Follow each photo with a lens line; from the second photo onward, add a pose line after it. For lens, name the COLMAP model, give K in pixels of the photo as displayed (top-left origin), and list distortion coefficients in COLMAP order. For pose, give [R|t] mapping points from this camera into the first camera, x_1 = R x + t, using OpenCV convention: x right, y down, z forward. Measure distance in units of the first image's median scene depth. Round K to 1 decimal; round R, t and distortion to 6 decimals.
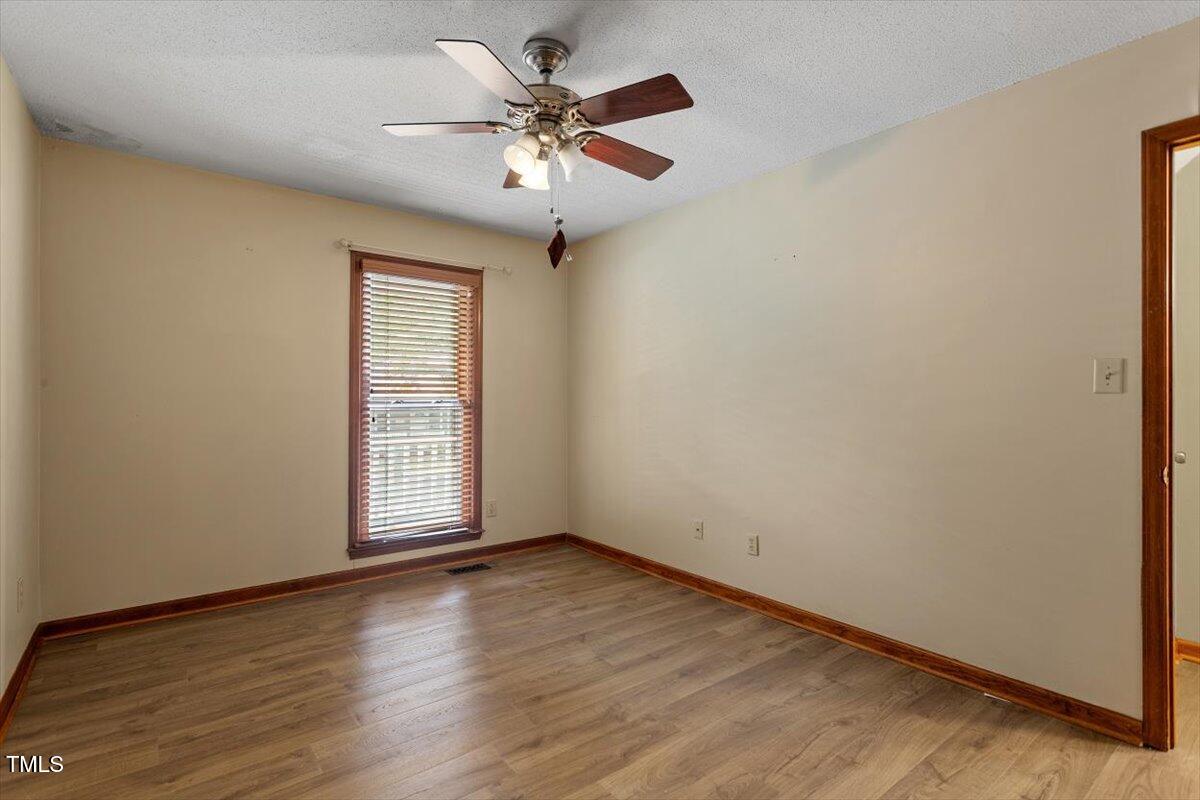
lens RADIAL K [[568.2, 0, 602.7], [0, 568.2, 397.4], [0, 0, 1]] dist [0.002052, 0.000614]
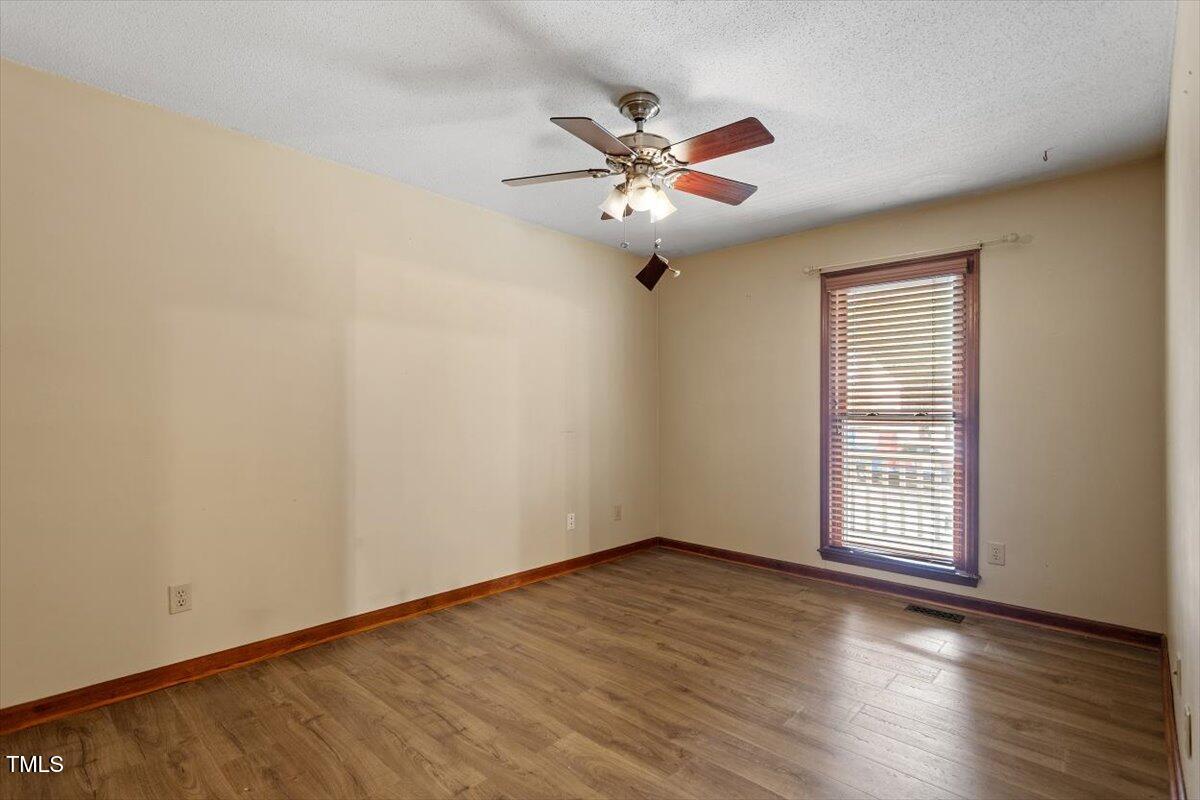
lens RADIAL K [[568.2, 0, 602.7], [0, 568.2, 397.4], [0, 0, 1]] dist [0.002052, 0.000614]
pose [[0.172277, -0.021726, -0.984809, 0.591134], [-0.002262, 0.999745, -0.022451, 0.003494], [0.985046, 0.006095, 0.172184, 0.424919]]
